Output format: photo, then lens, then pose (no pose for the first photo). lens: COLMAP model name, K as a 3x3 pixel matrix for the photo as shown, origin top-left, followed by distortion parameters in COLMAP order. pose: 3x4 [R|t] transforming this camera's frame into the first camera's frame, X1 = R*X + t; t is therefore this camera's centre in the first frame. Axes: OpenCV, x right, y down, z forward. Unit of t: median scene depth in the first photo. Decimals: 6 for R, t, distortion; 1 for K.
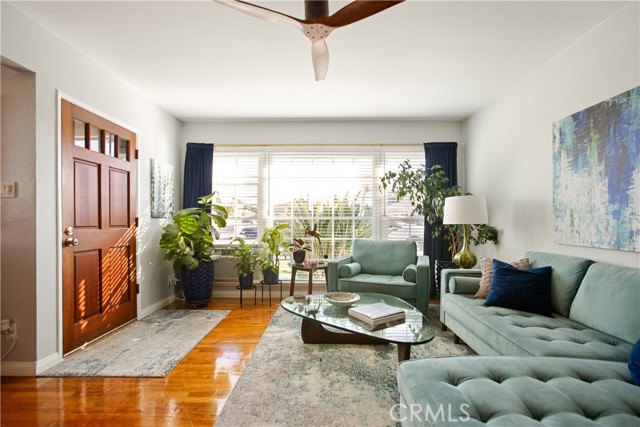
lens RADIAL K [[293.1, 0, 320.6], [0, 293.1, 217.6], [0, 0, 1]] dist [-0.066090, 0.032978]
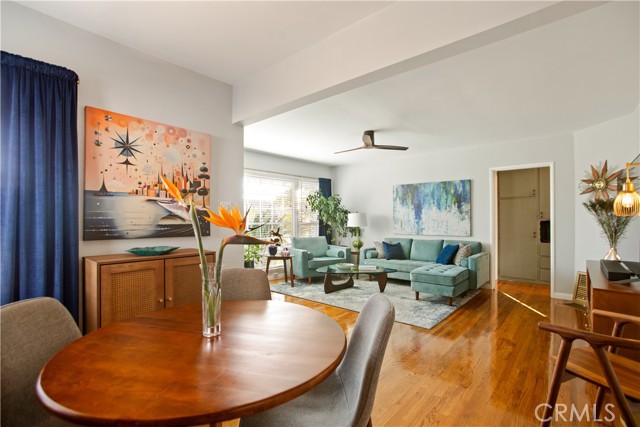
lens RADIAL K [[293.1, 0, 320.6], [0, 293.1, 217.6], [0, 0, 1]] dist [-0.066090, 0.032978]
pose [[0.657536, 0.006133, 0.753398, -1.705702], [-0.005018, 0.999980, -0.003761, -0.044264], [-0.753406, -0.001307, 0.657554, -0.223620]]
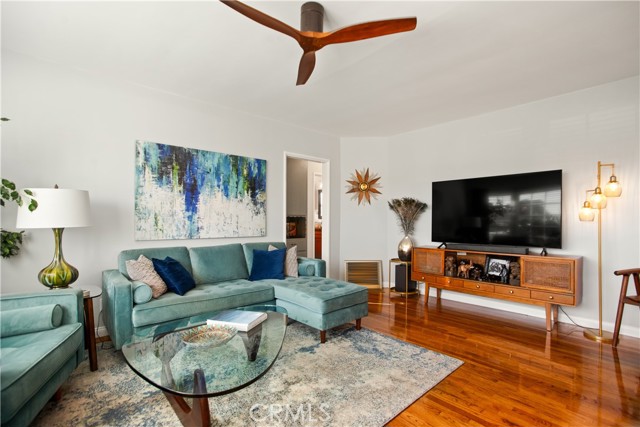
lens RADIAL K [[293.1, 0, 320.6], [0, 293.1, 217.6], [0, 0, 1]] dist [-0.066090, 0.032978]
pose [[-0.675237, 0.008084, 0.737557, -0.665496], [-0.004424, 0.999878, -0.015009, 0.008186], [-0.737588, -0.013398, -0.675118, 1.391313]]
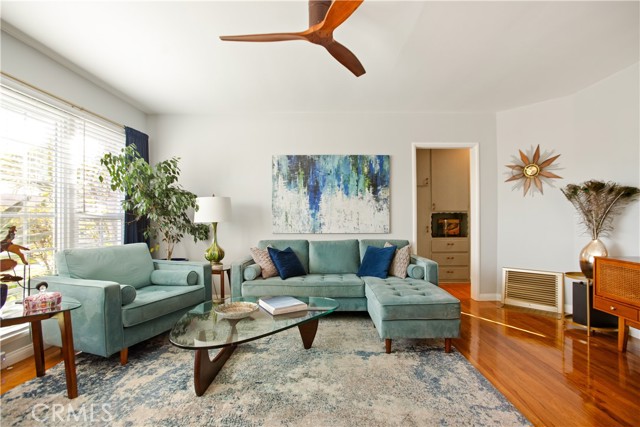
lens RADIAL K [[293.1, 0, 320.6], [0, 293.1, 217.6], [0, 0, 1]] dist [-0.066090, 0.032978]
pose [[-0.000533, 0.005177, 0.999986, -0.853853], [-0.002947, 0.999982, -0.005178, 0.013029], [-0.999996, -0.002949, -0.000518, 0.830390]]
